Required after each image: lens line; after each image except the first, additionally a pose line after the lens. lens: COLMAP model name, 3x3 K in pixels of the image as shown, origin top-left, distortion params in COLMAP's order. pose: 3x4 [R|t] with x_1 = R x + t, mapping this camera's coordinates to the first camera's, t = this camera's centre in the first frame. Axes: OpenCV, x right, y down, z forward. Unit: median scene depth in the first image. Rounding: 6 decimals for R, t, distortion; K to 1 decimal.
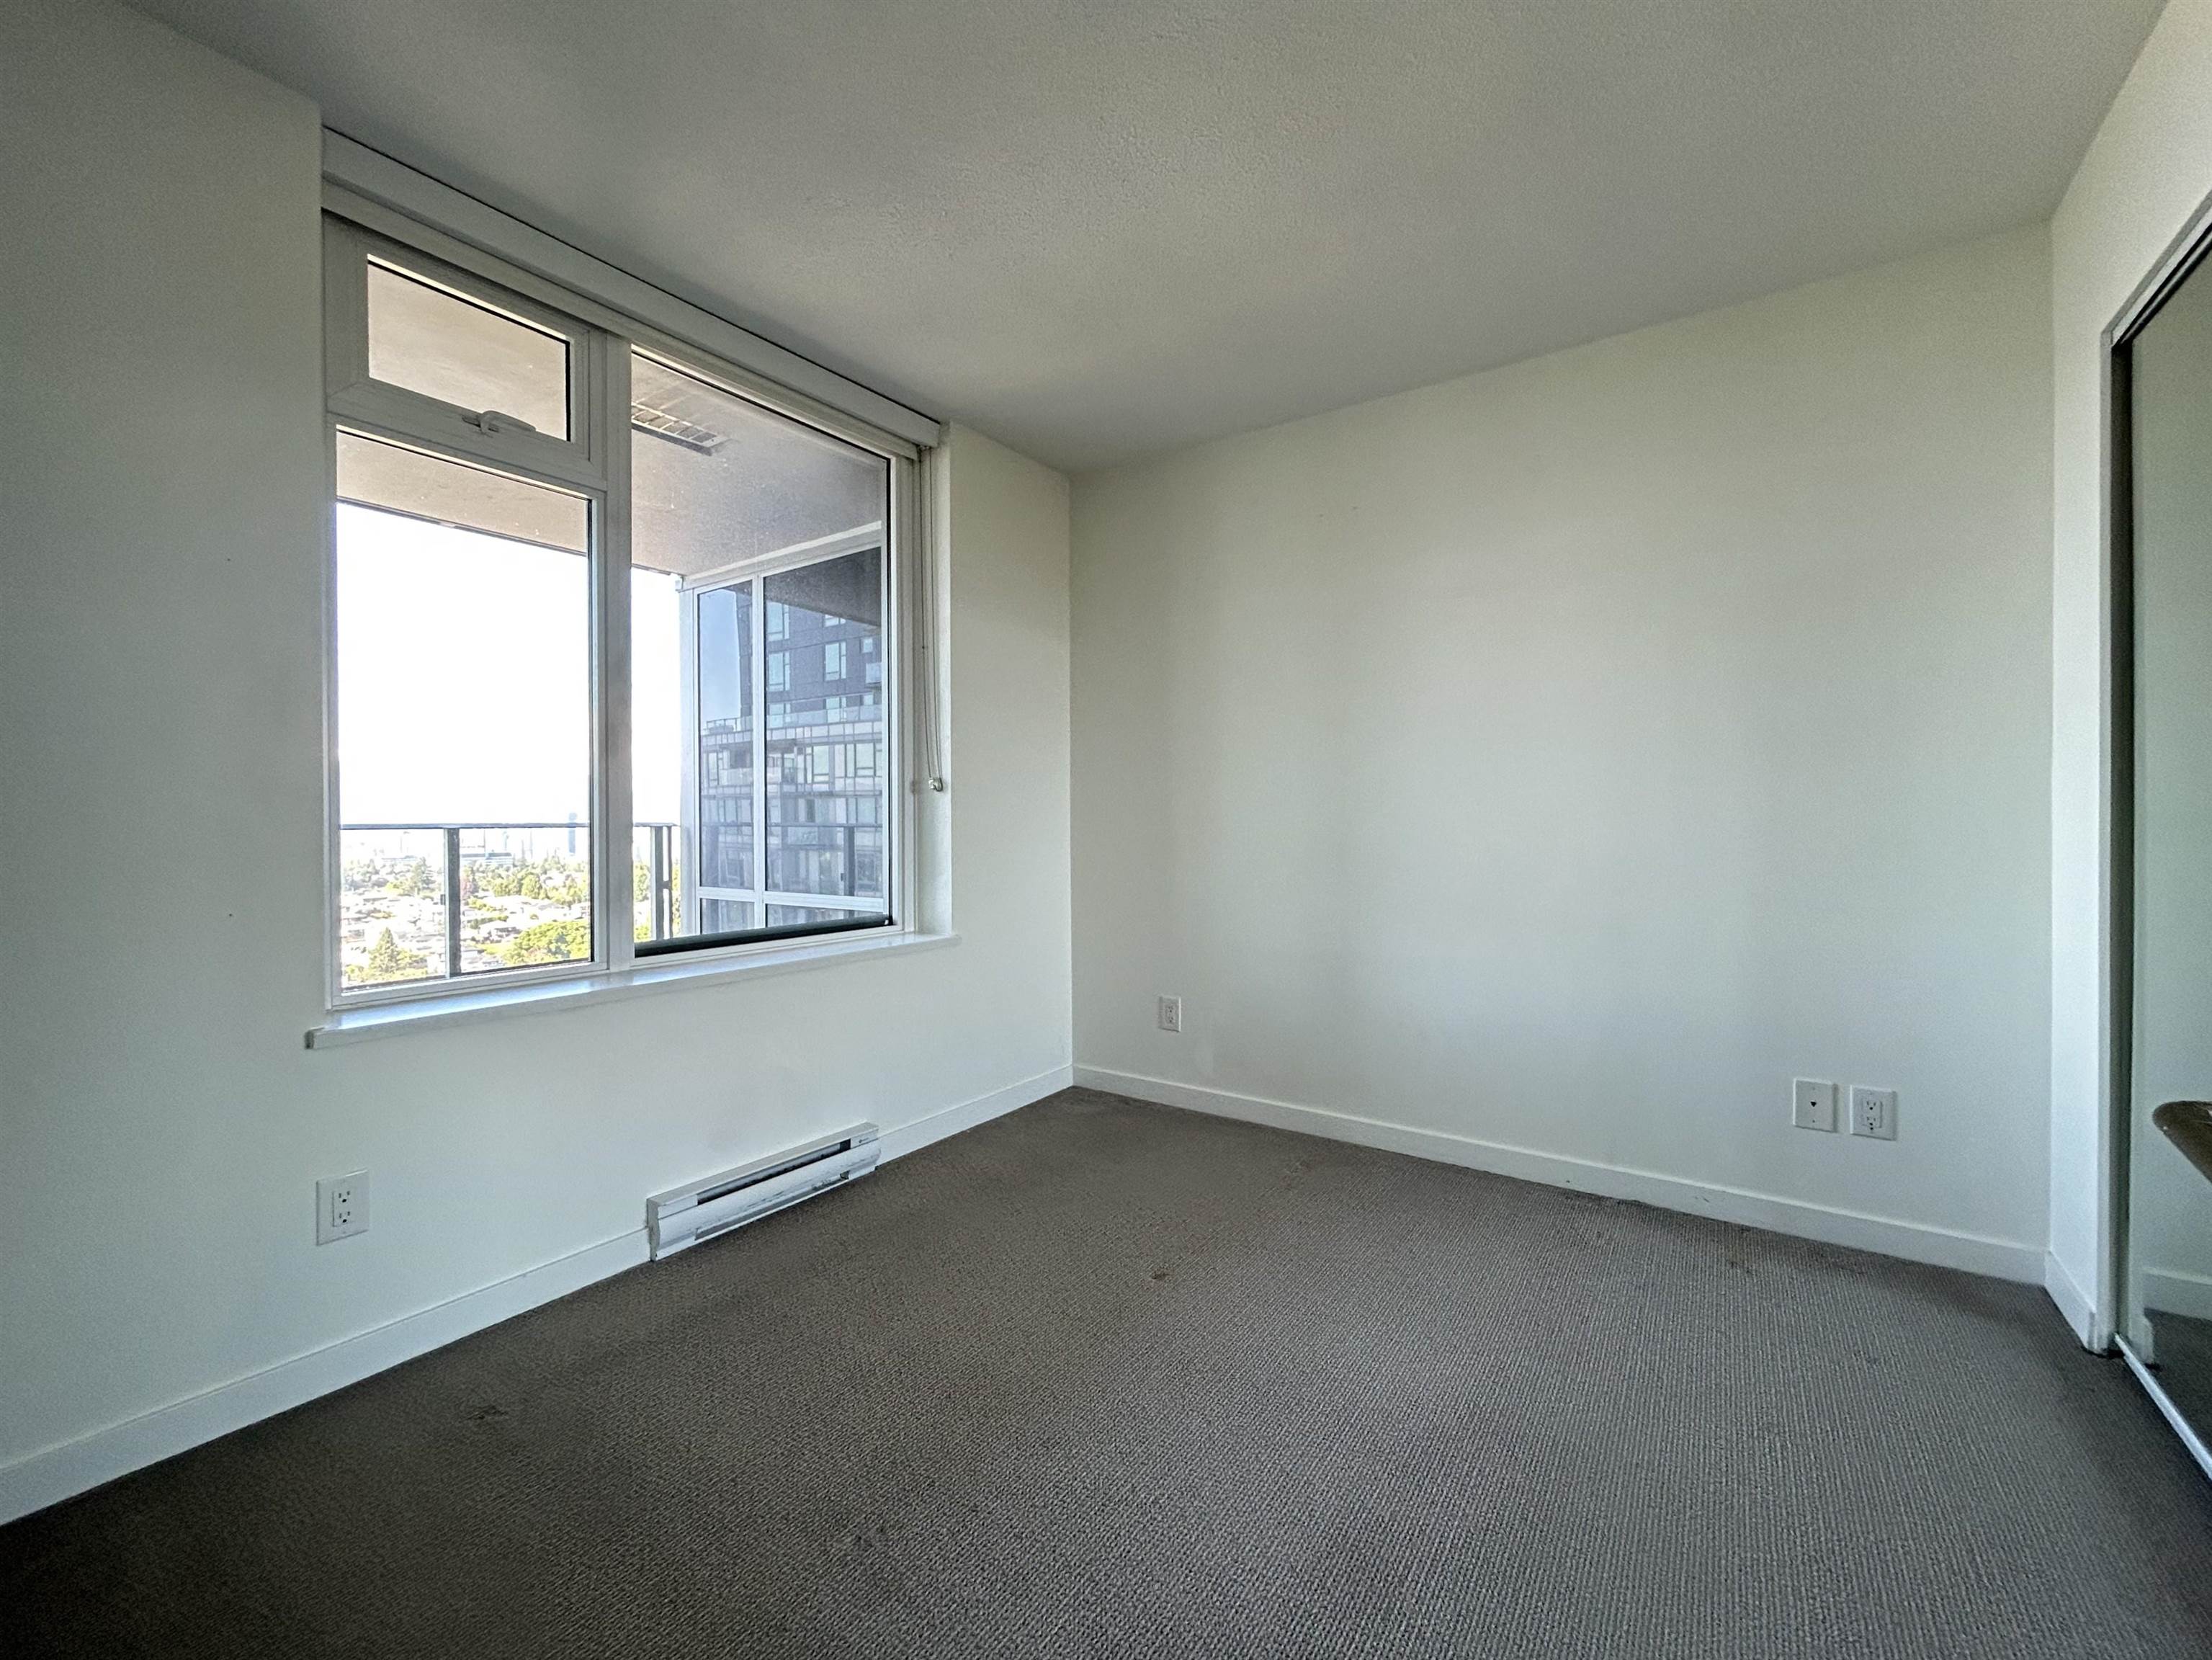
lens RADIAL K [[900.9, 0, 1136.4], [0, 900.9, 828.9], [0, 0, 1]] dist [-0.000998, 0.000222]
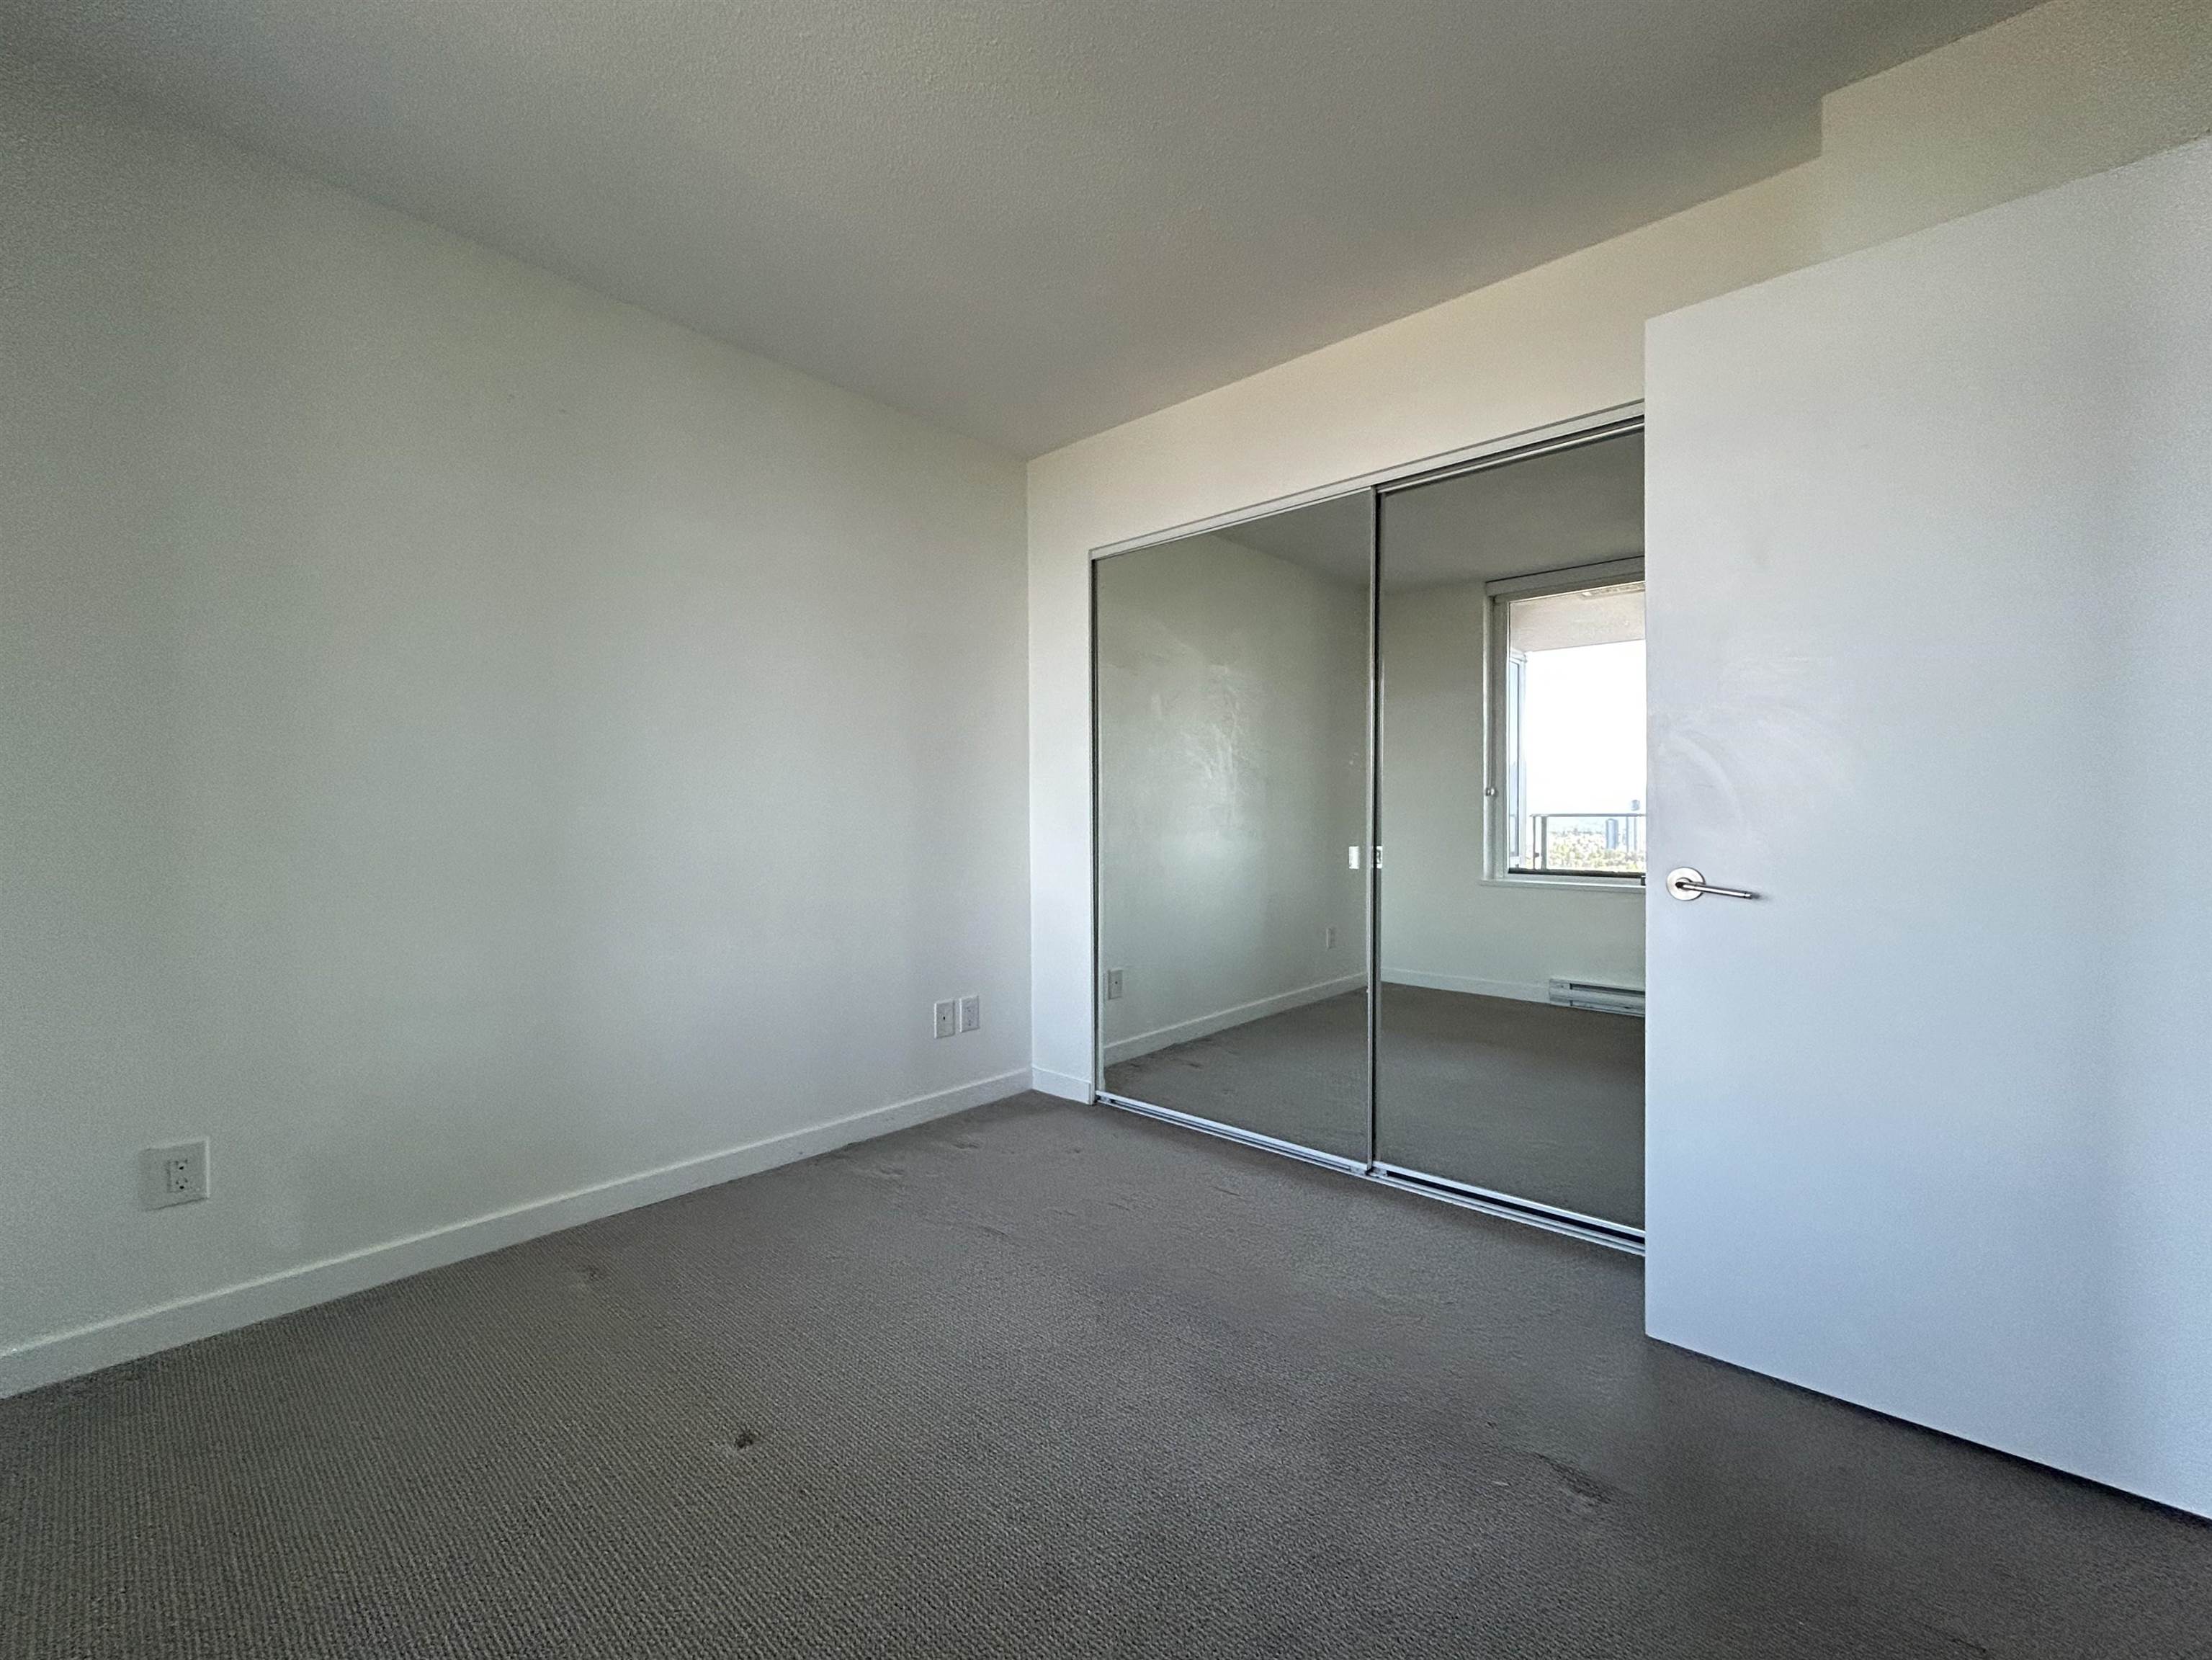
lens RADIAL K [[900.9, 0, 1136.4], [0, 900.9, 828.9], [0, 0, 1]] dist [-0.000998, 0.000222]
pose [[0.122815, -0.008611, 0.992392, -0.568502], [0.003883, 0.999959, 0.008196, -0.000277], [-0.992422, 0.002846, 0.122843, 0.506601]]
